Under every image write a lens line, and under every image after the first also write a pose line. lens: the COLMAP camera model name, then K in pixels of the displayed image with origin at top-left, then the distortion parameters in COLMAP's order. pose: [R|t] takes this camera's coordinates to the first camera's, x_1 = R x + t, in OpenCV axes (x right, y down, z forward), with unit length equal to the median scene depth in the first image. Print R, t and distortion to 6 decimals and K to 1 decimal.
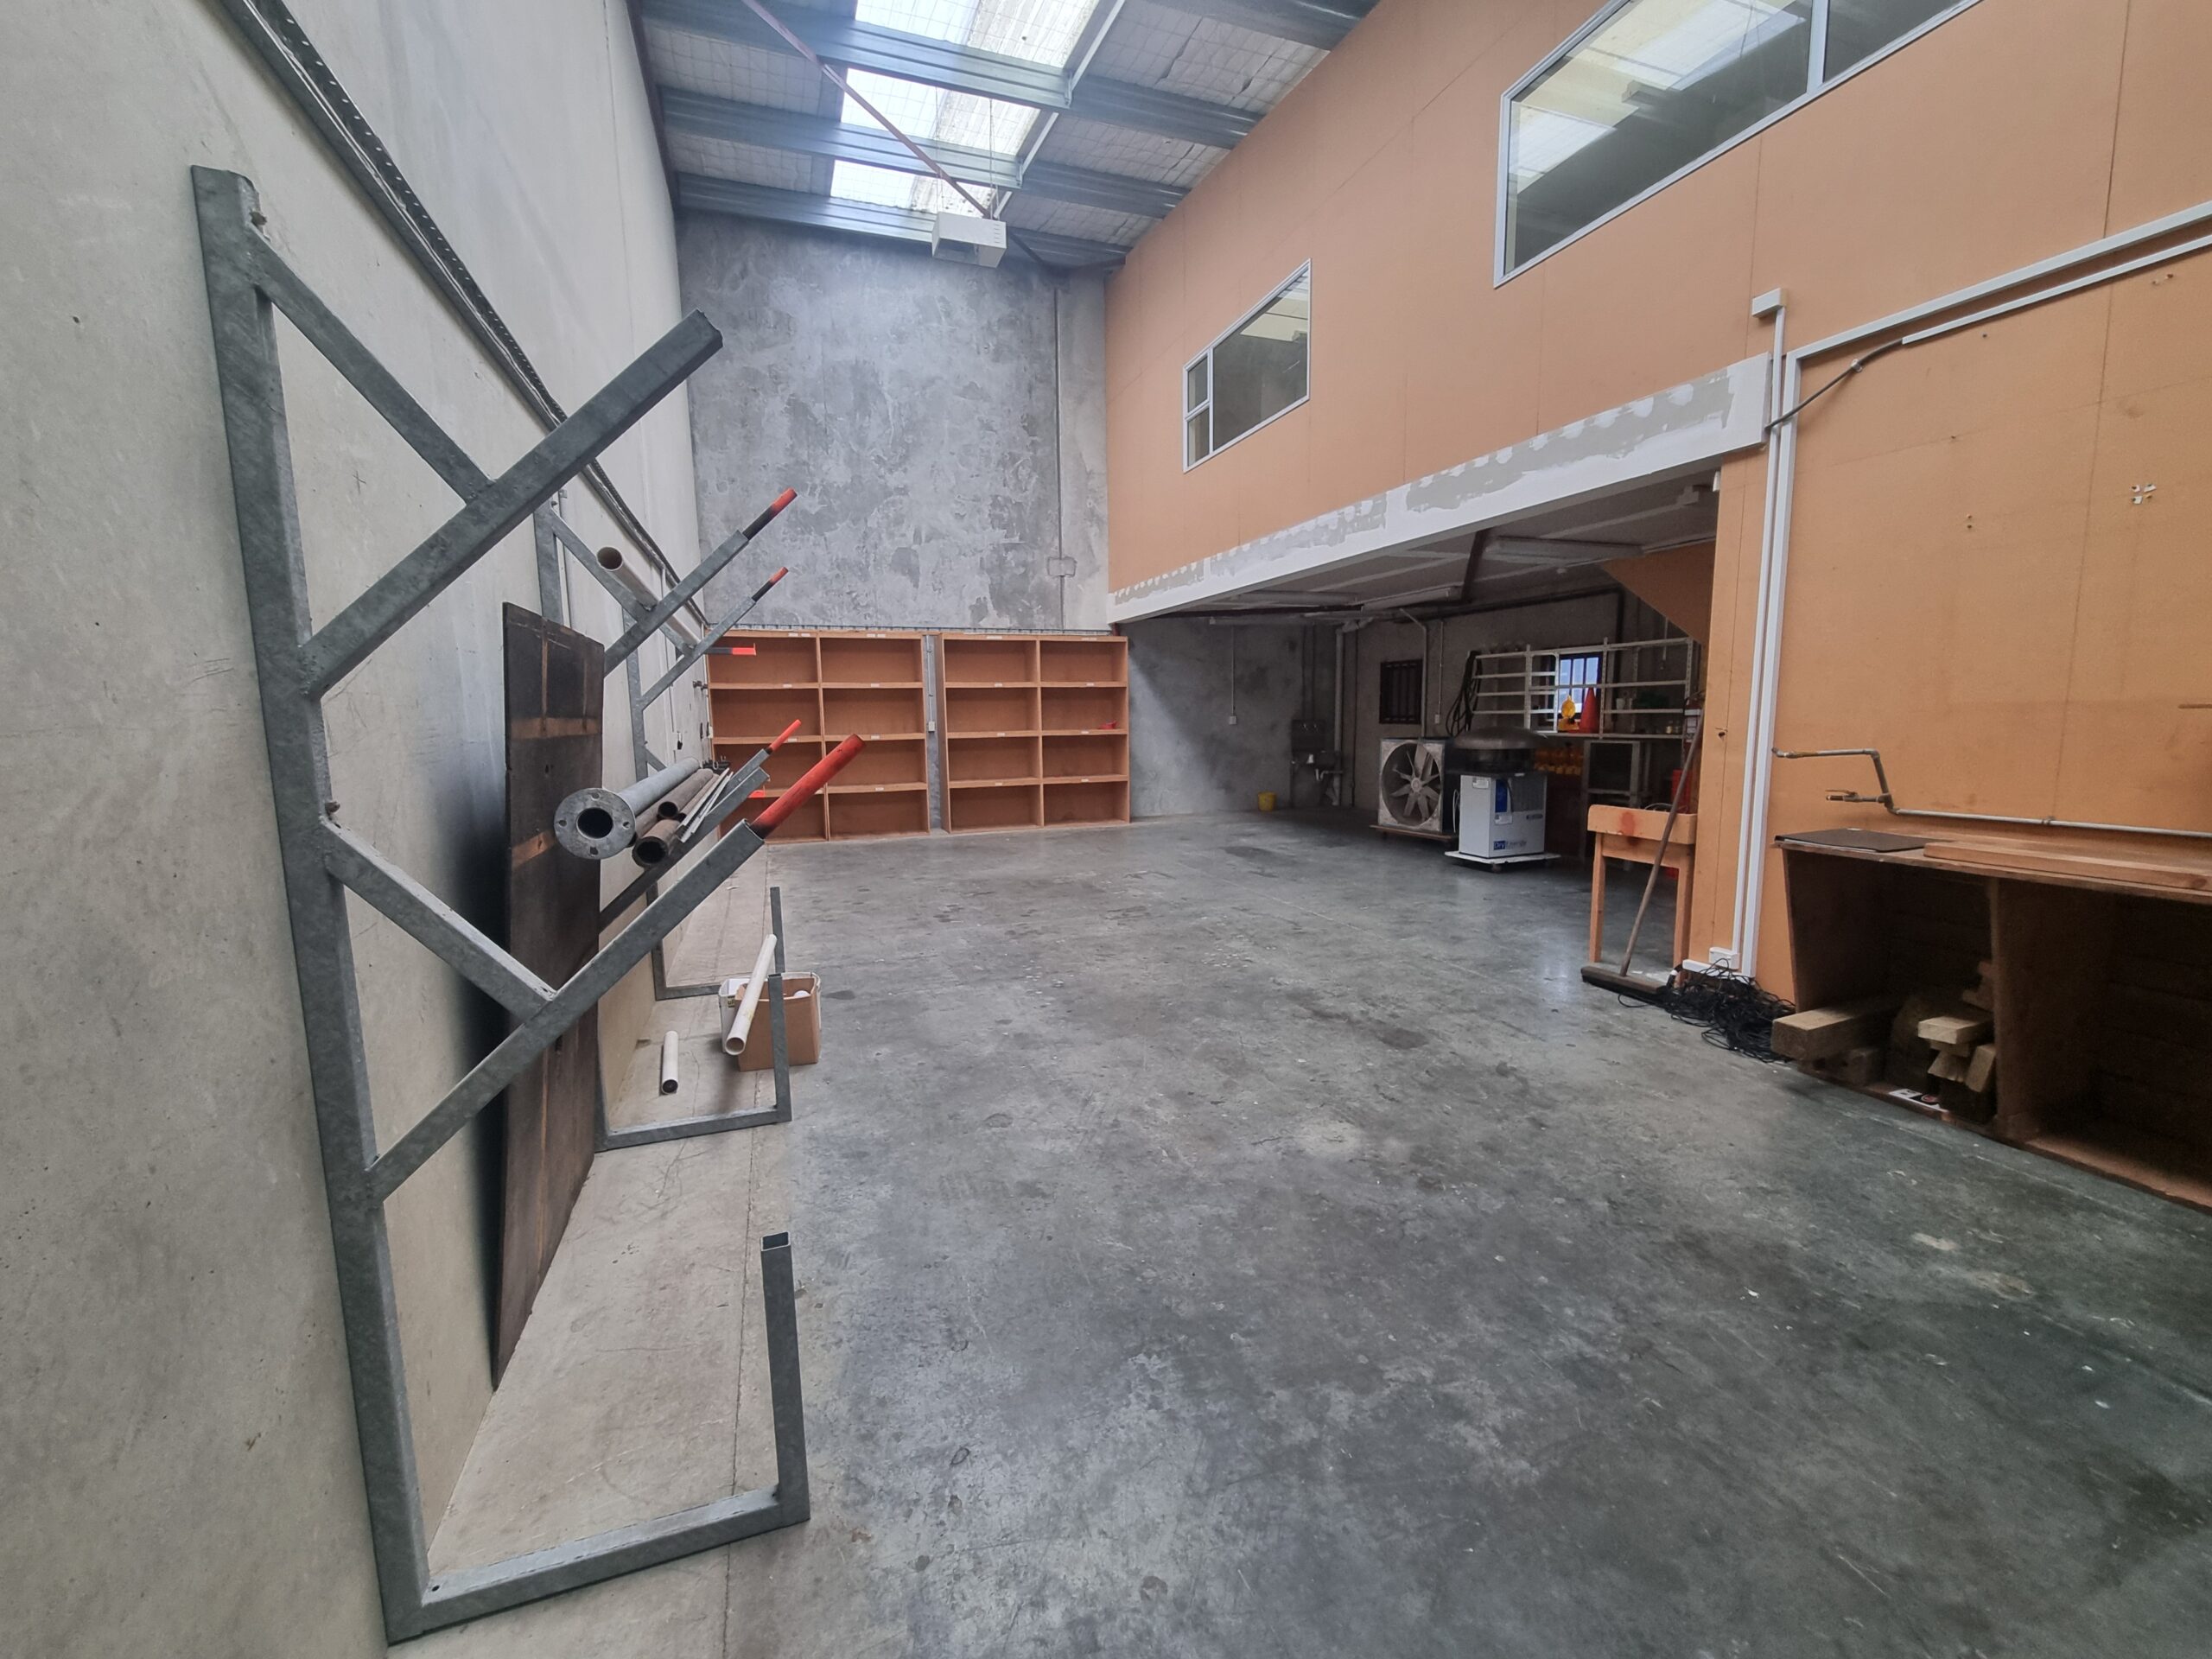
lens RADIAL K [[901.6, 0, 1102.9], [0, 901.6, 828.8], [0, 0, 1]] dist [0.000864, -0.000277]
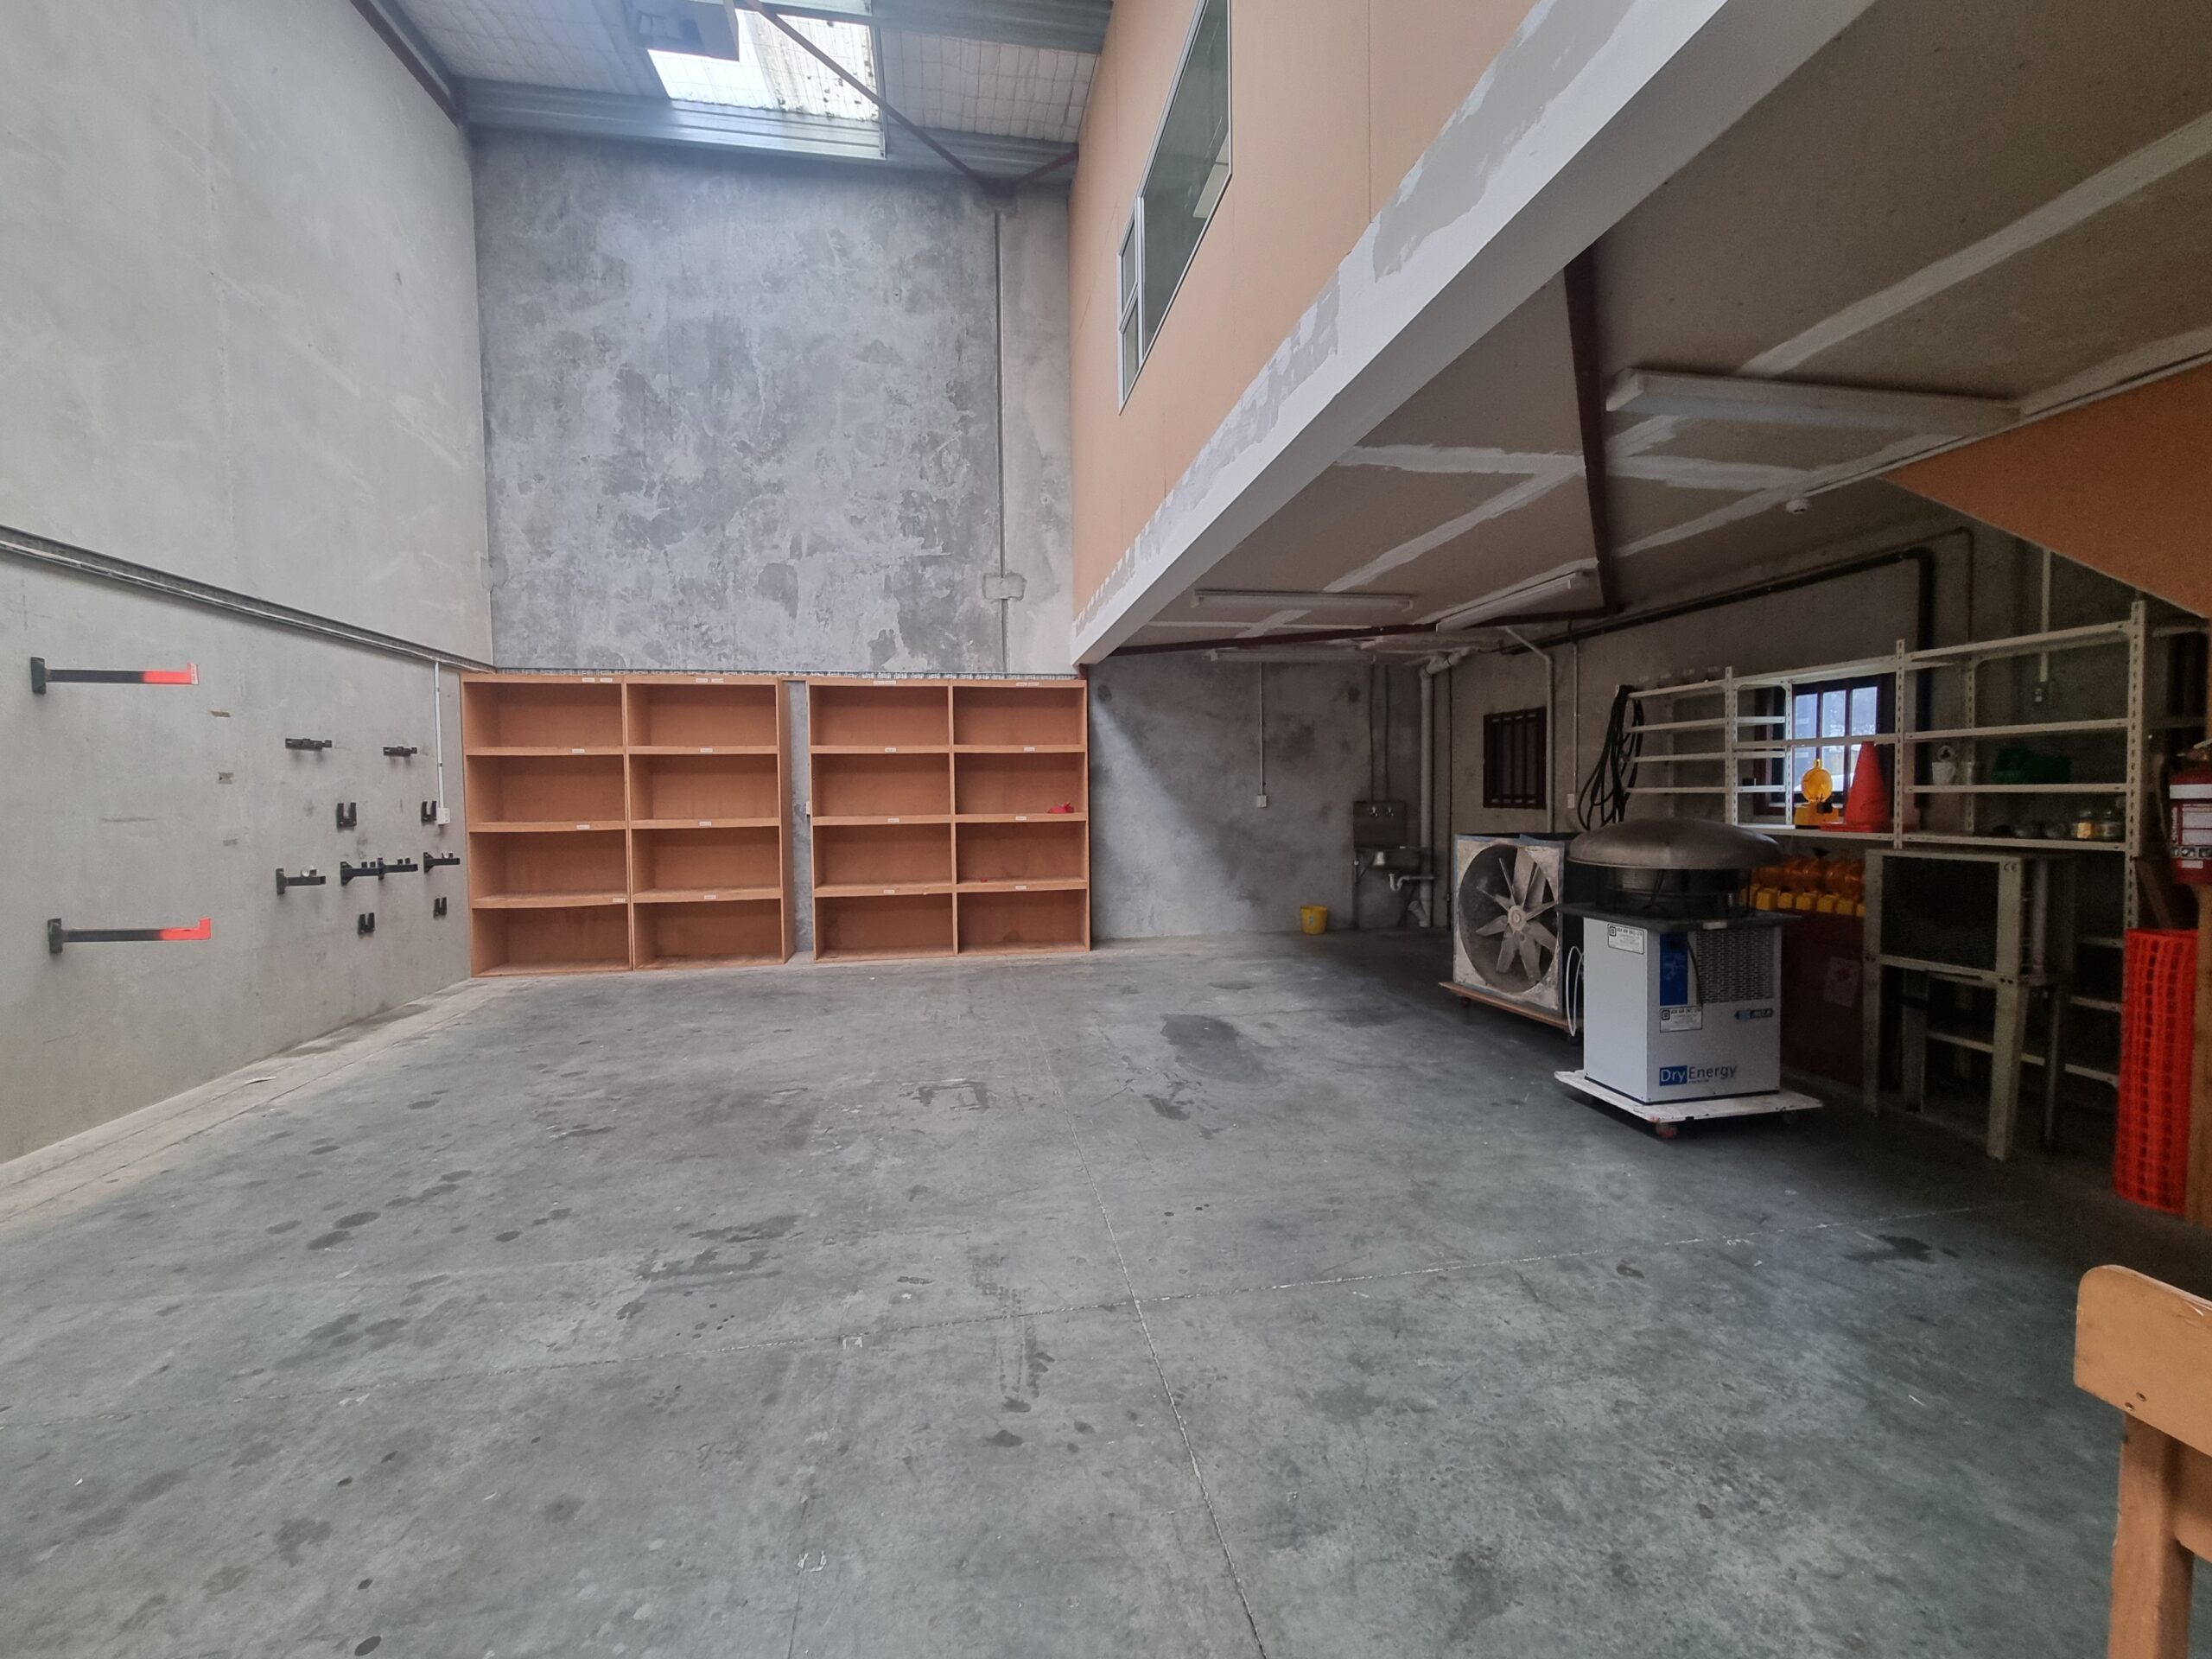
lens RADIAL K [[901.6, 0, 1104.0], [0, 901.6, 827.3], [0, 0, 1]] dist [0.000864, -0.000277]
pose [[0.985085, 0.009312, -0.171818, 0.171428], [-0.024276, 0.996068, -0.085198, -0.046025], [0.170349, 0.088098, 0.981438, 0.360714]]
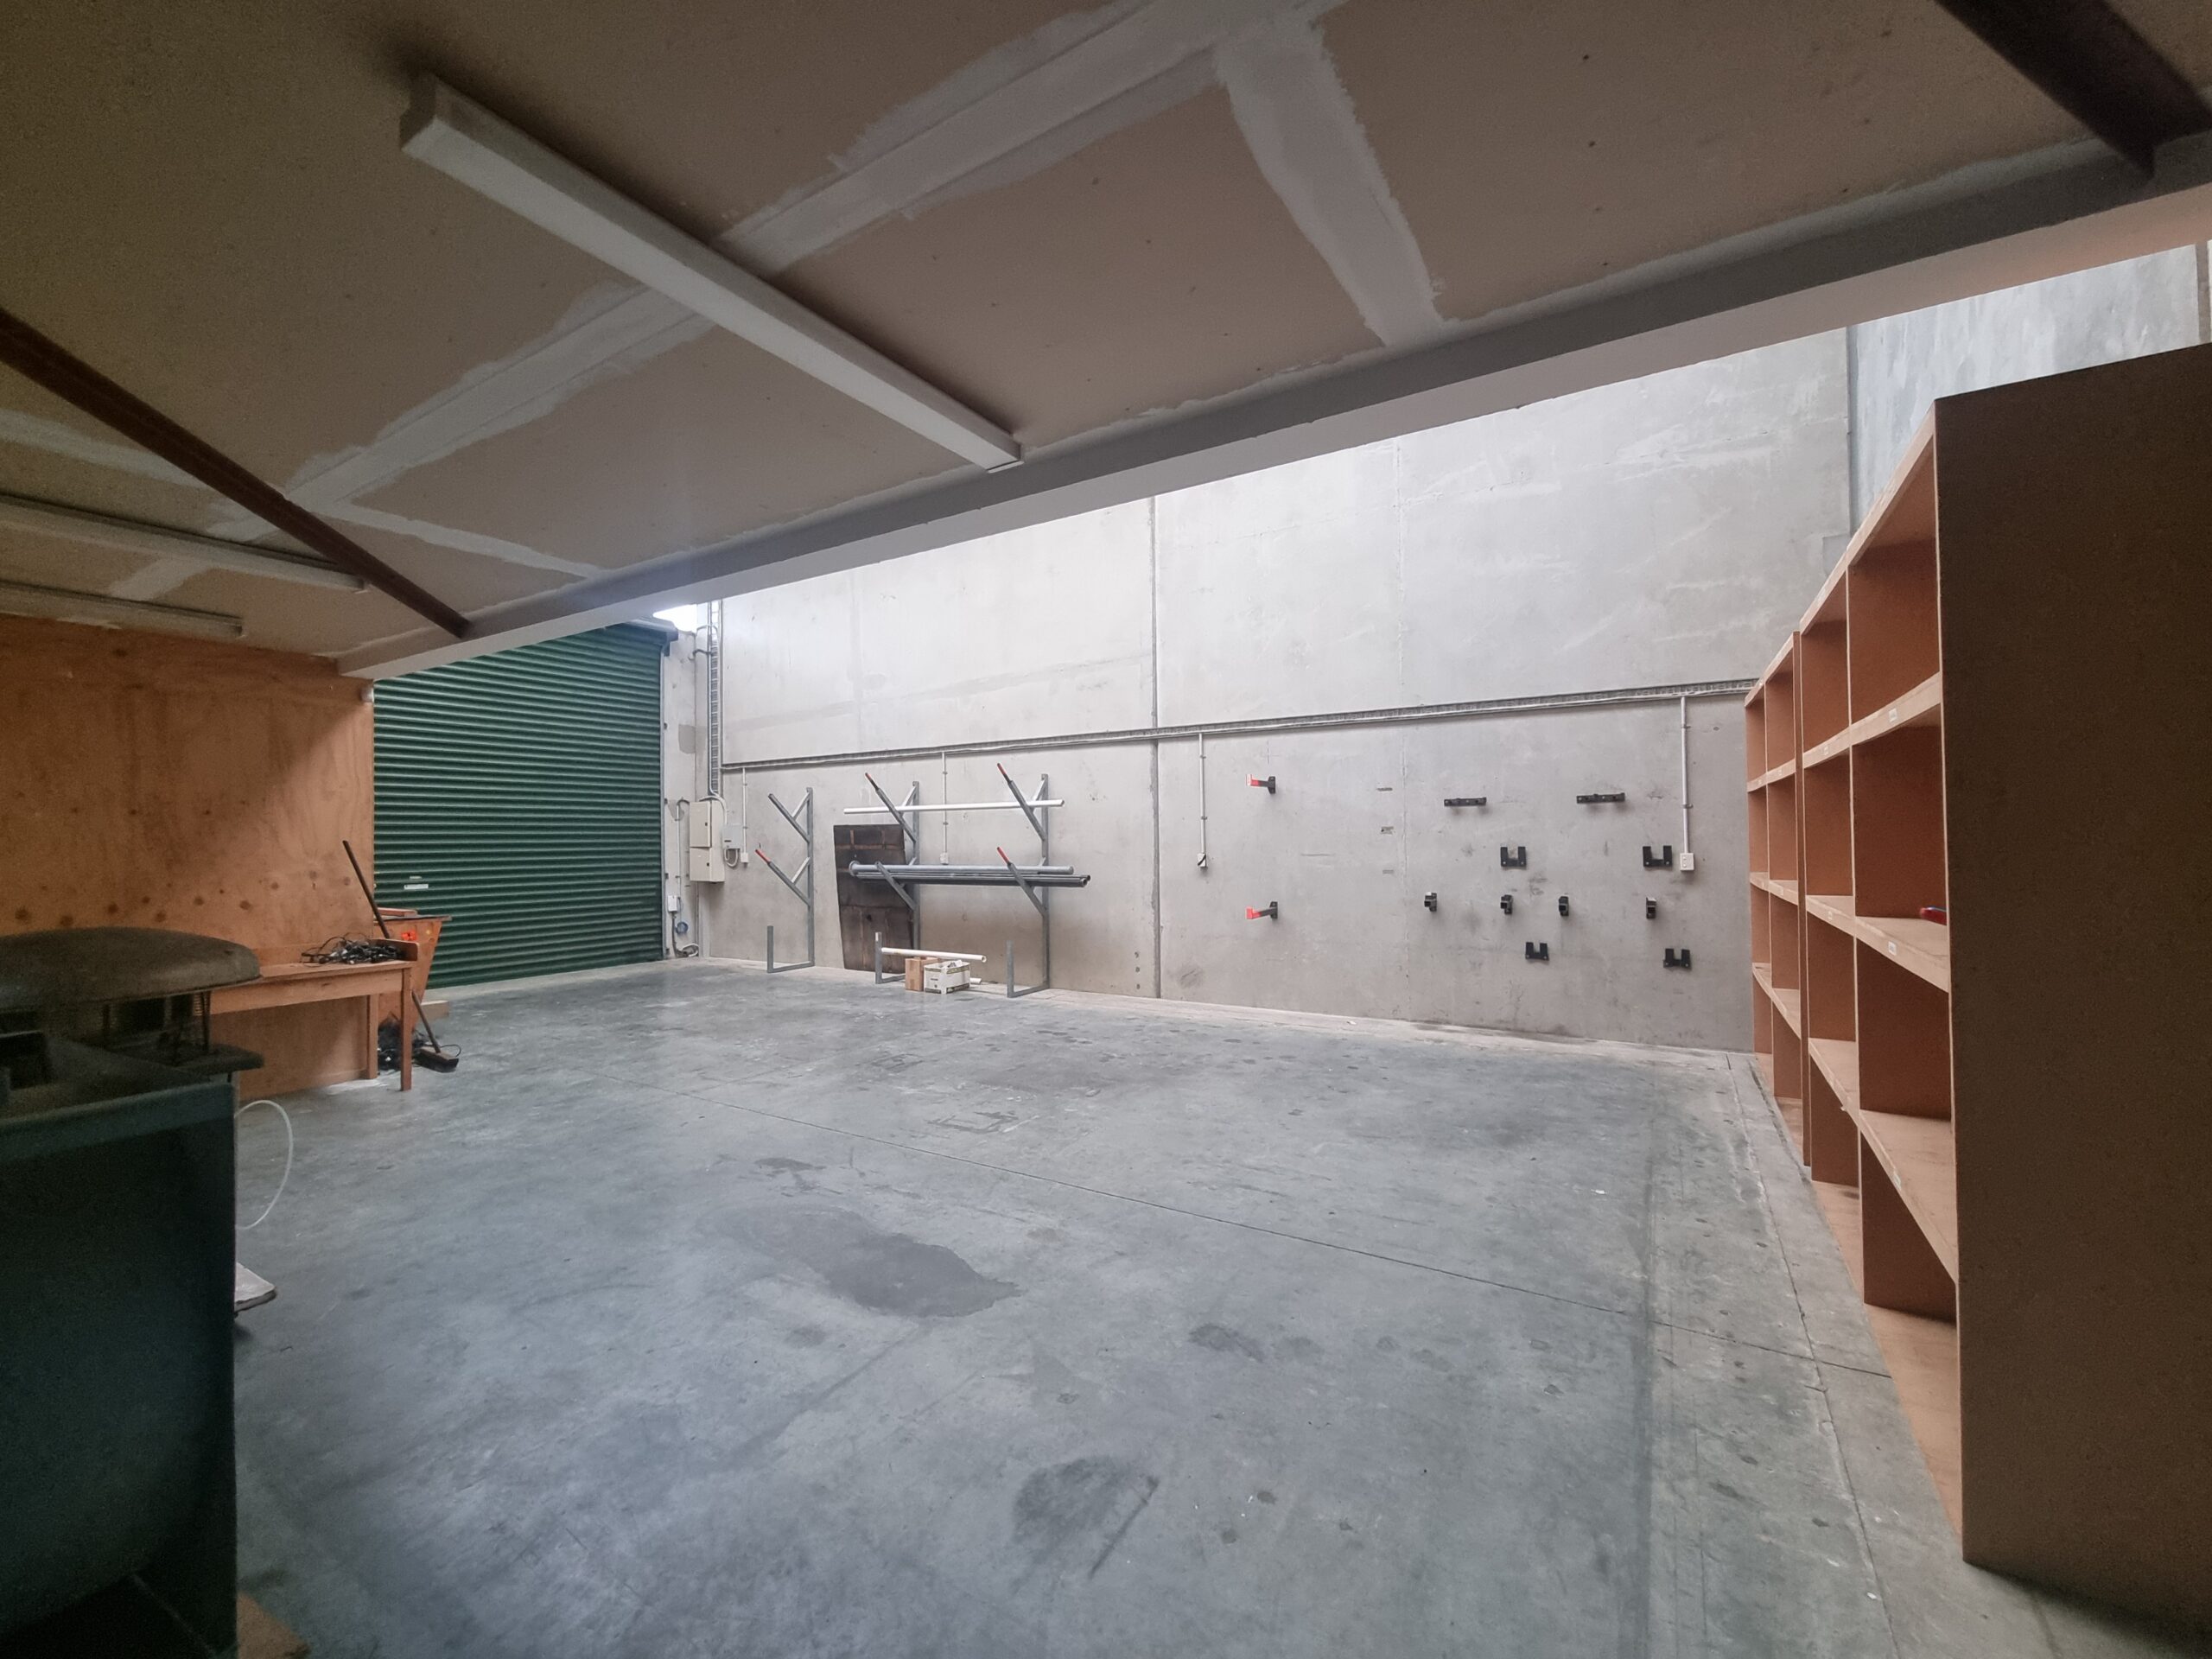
lens RADIAL K [[901.6, 0, 1102.9], [0, 901.6, 826.0], [0, 0, 1]] dist [0.000864, -0.000277]
pose [[-0.784639, 0.015556, -0.619758, 0.315814], [-0.057475, 0.993555, 0.097703, -0.210945], [0.617283, 0.112282, -0.778687, 1.510684]]
